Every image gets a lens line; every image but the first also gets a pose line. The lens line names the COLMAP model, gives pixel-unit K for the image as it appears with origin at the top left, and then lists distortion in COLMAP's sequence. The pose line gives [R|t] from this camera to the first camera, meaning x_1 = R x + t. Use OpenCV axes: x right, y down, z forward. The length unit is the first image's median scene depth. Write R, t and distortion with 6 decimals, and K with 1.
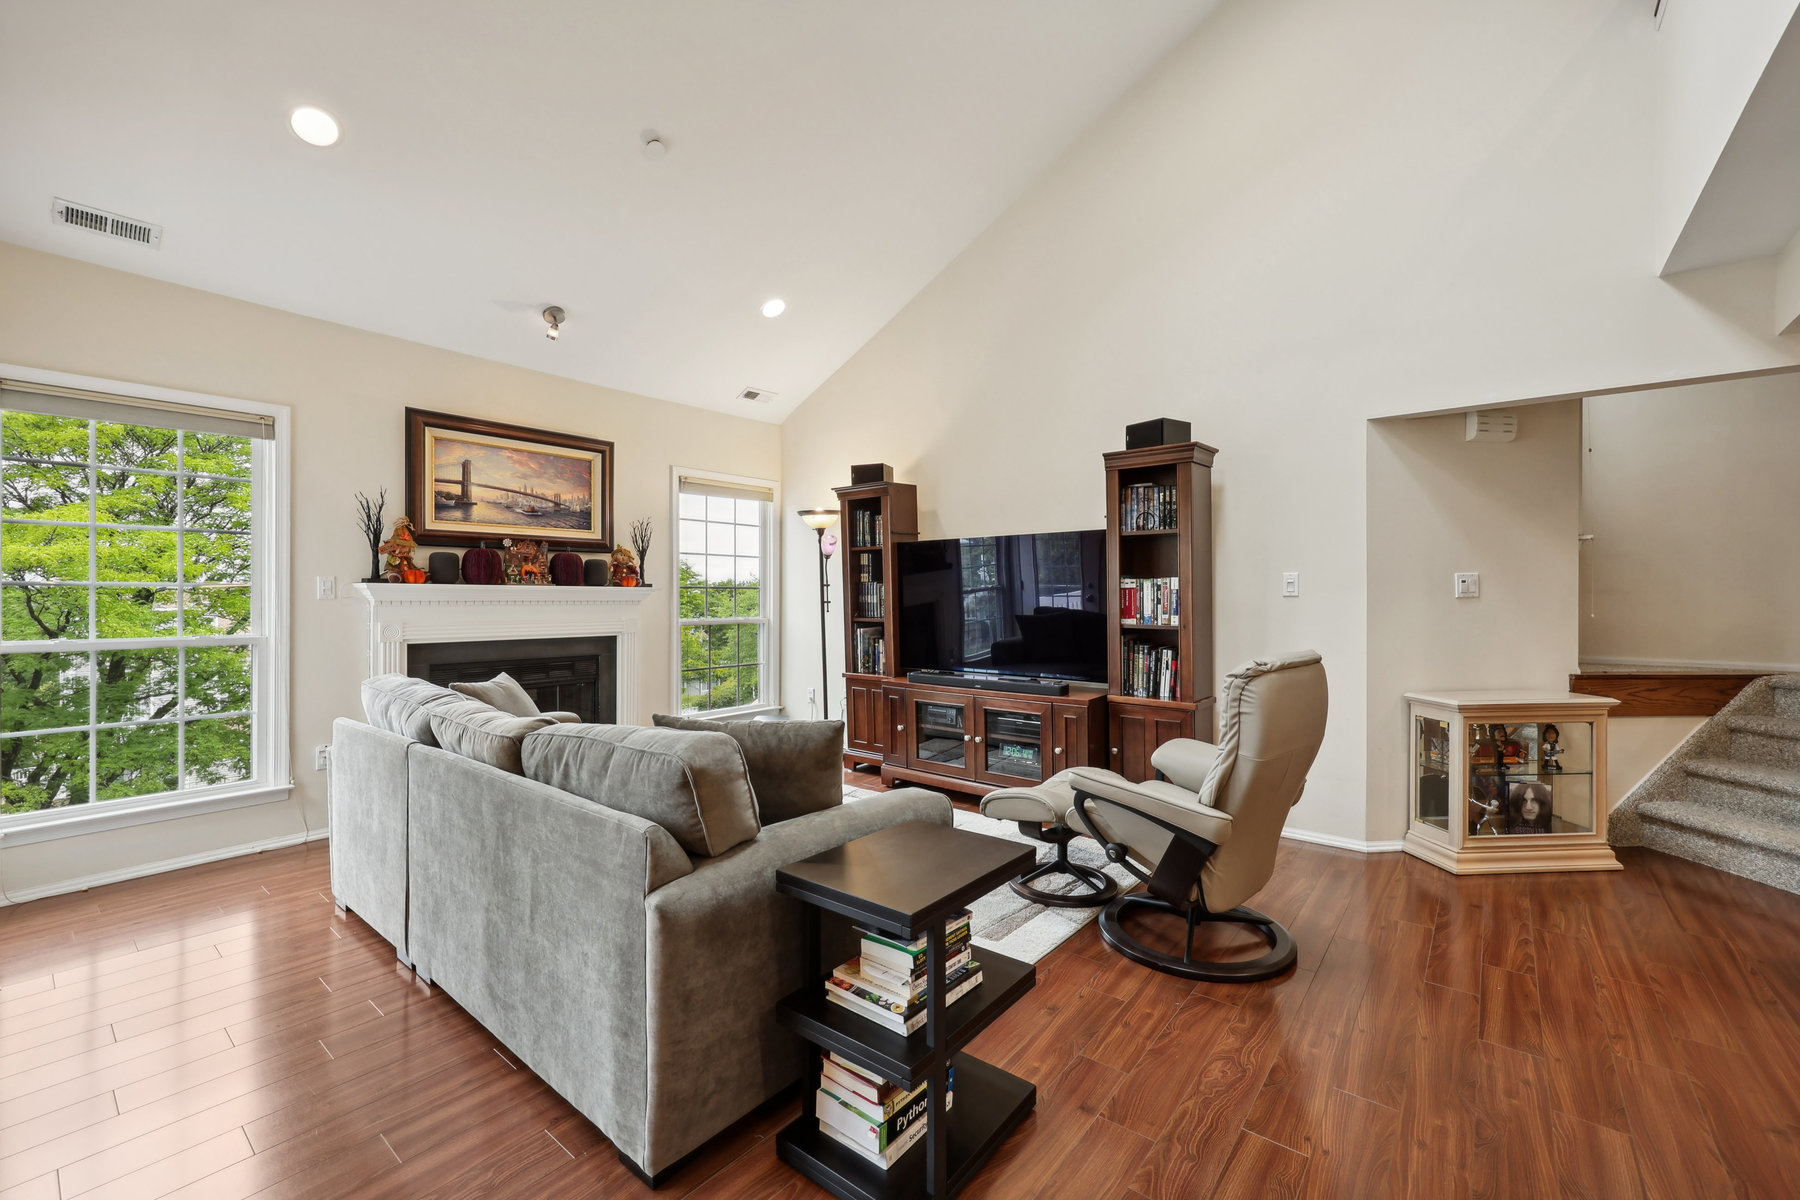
lens RADIAL K [[734.7, 0, 895.4], [0, 734.7, 602.0], [0, 0, 1]] dist [0.001978, -0.000079]
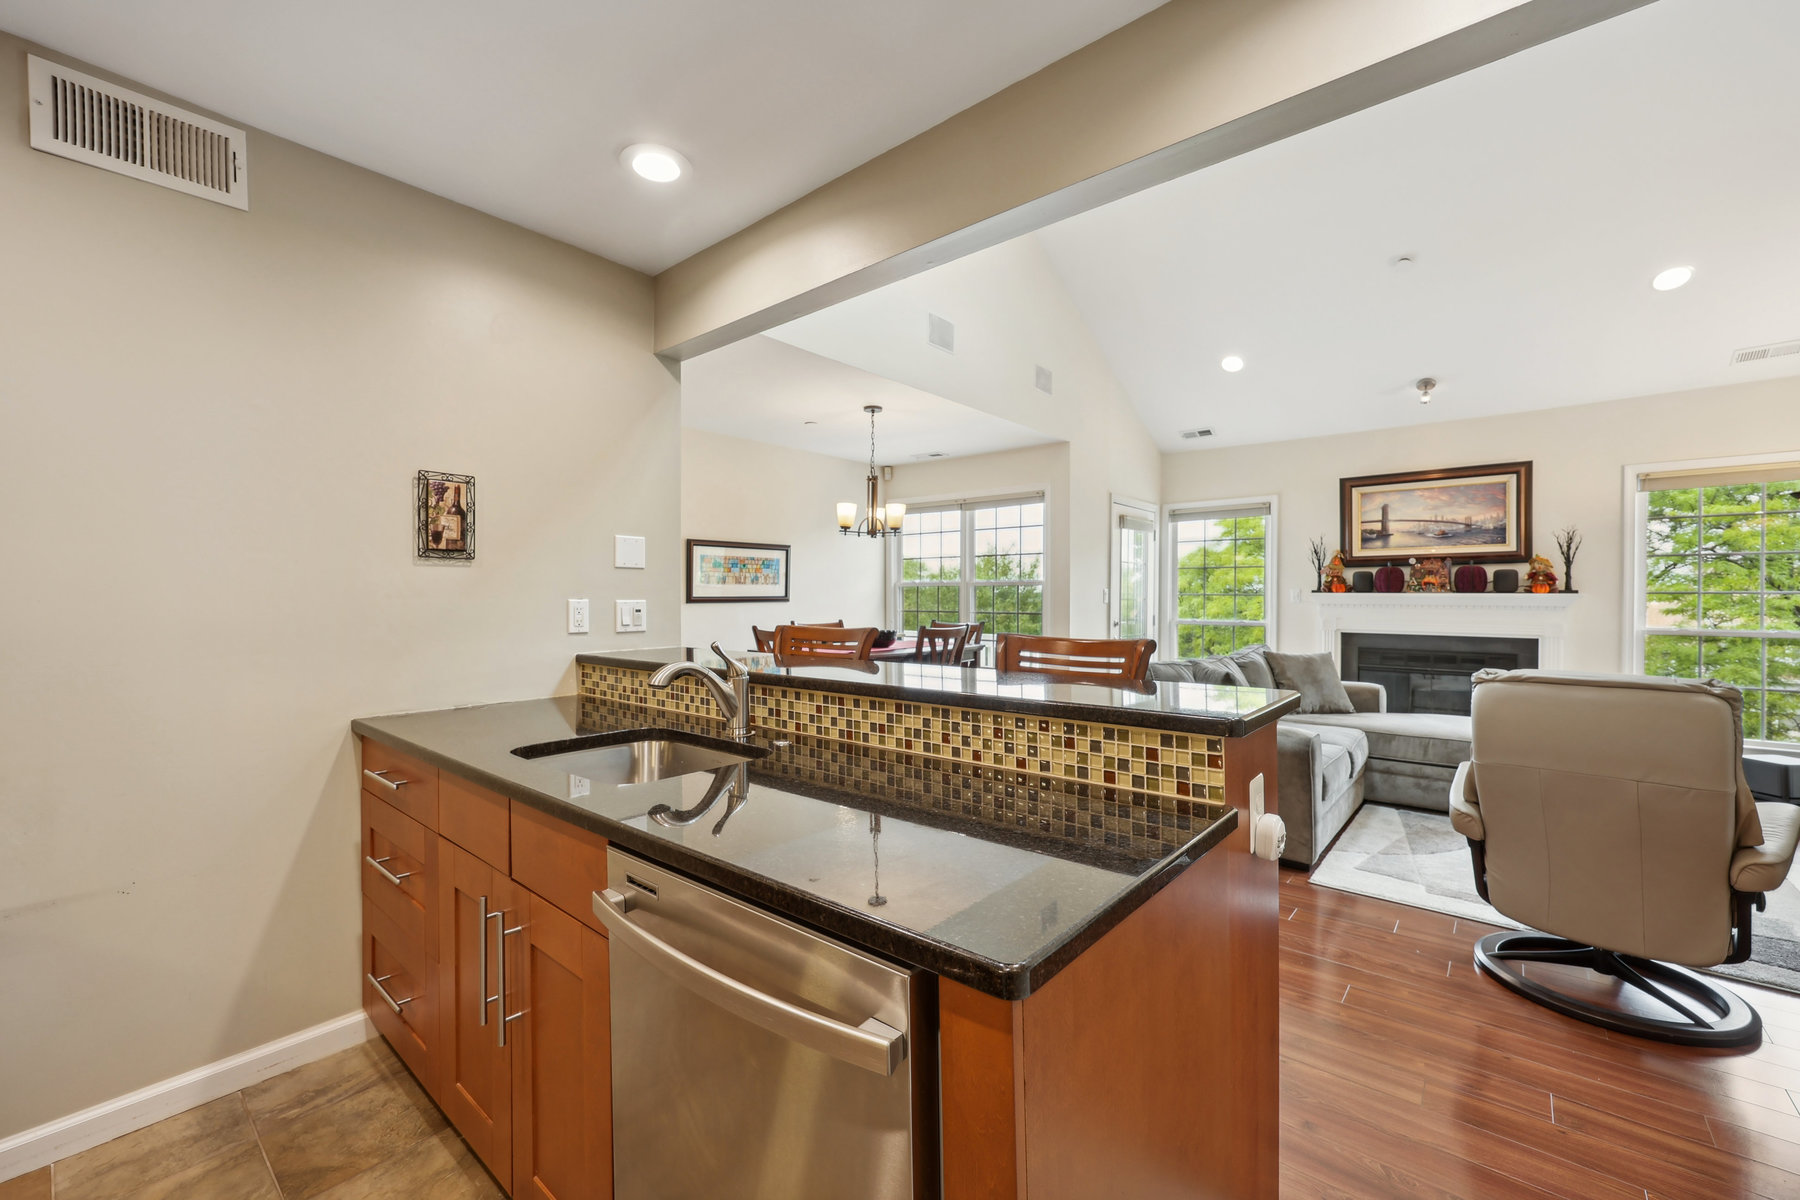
lens RADIAL K [[734.7, 0, 901.9], [0, 734.7, 595.4], [0, 0, 1]] dist [0.001978, -0.000079]
pose [[-0.010539, -0.002467, -0.999941, 0.885343], [-0.009342, 0.999954, -0.002368, -0.007961], [0.999901, 0.009317, -0.010562, 0.100428]]
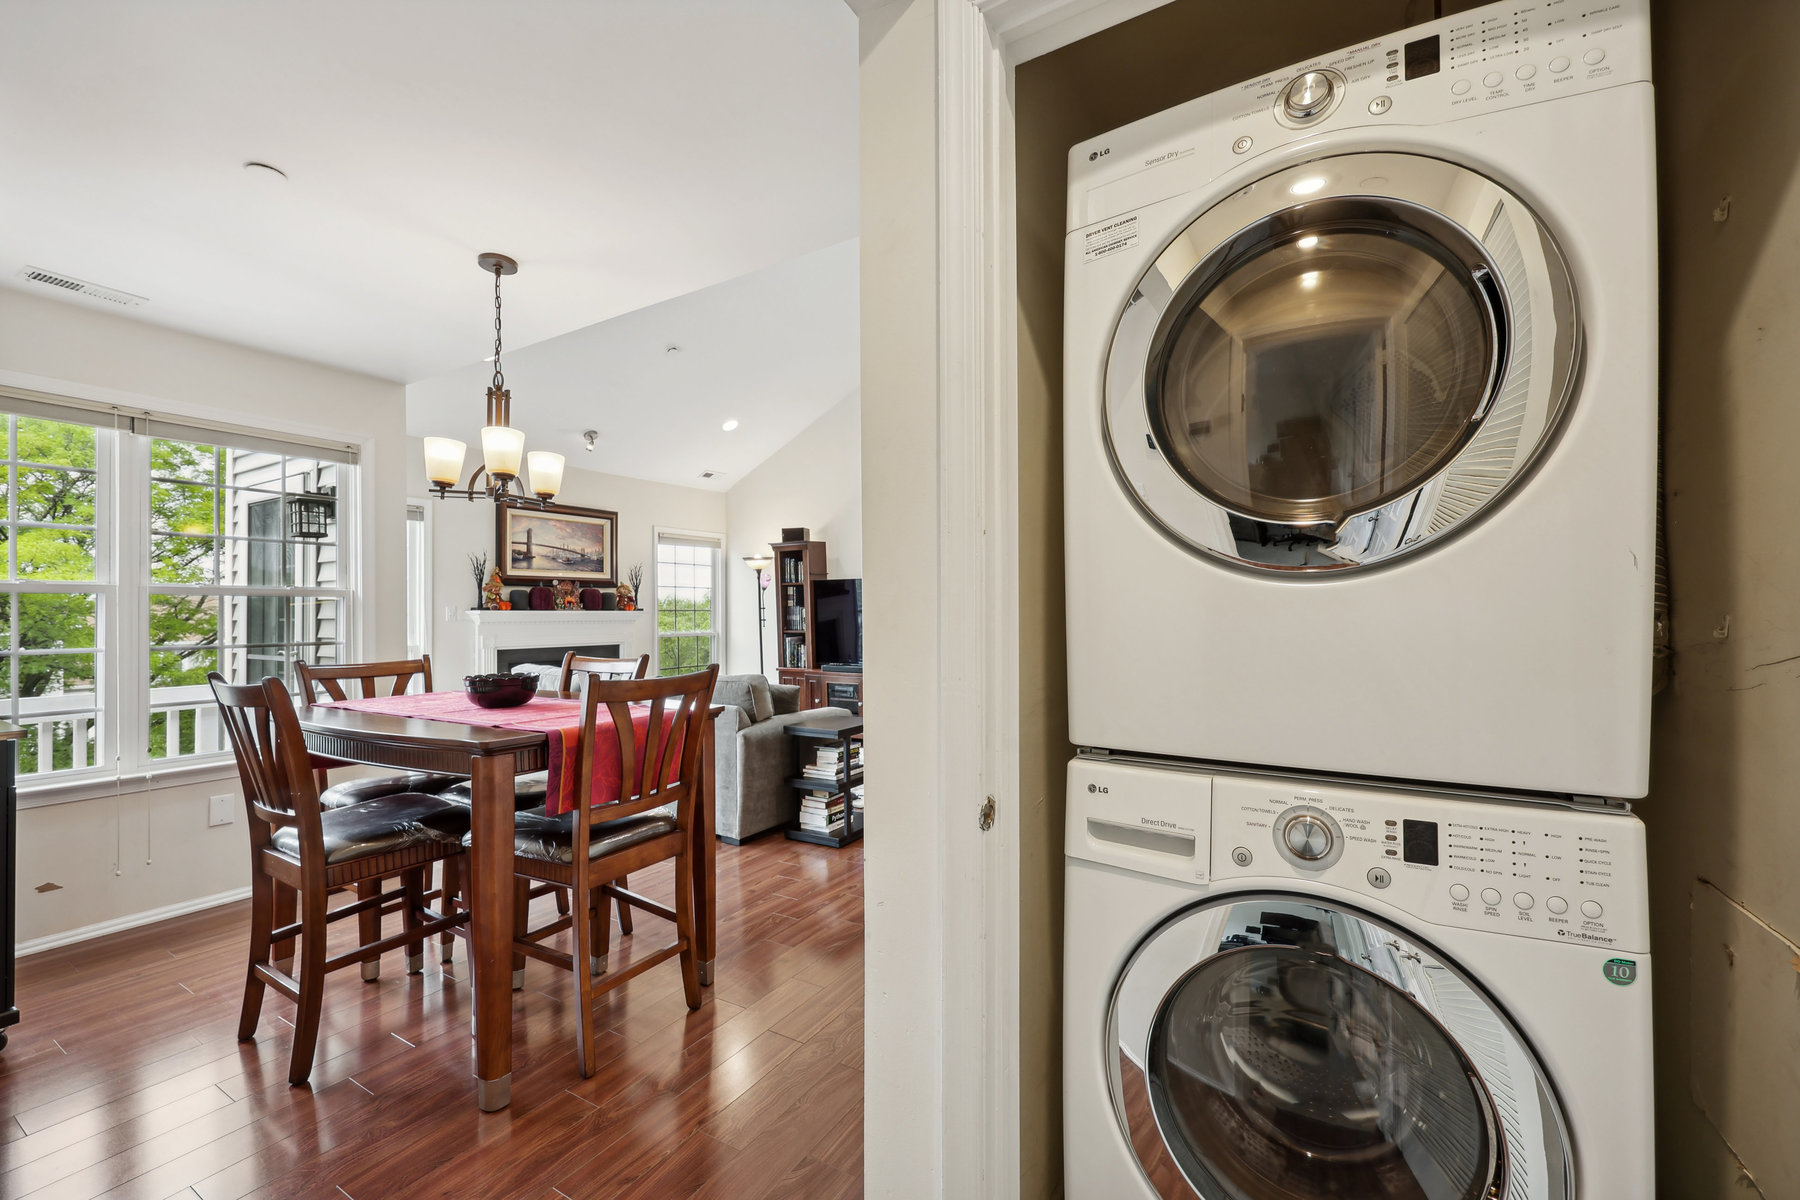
lens RADIAL K [[734.7, 0, 896.9], [0, 734.7, 607.8], [0, 0, 1]] dist [0.001978, -0.000079]
pose [[0.989673, -0.006774, 0.143184, -0.055531], [0.008899, 0.999859, -0.014212, -0.001344], [-0.143067, 0.015339, 0.989594, -0.647051]]
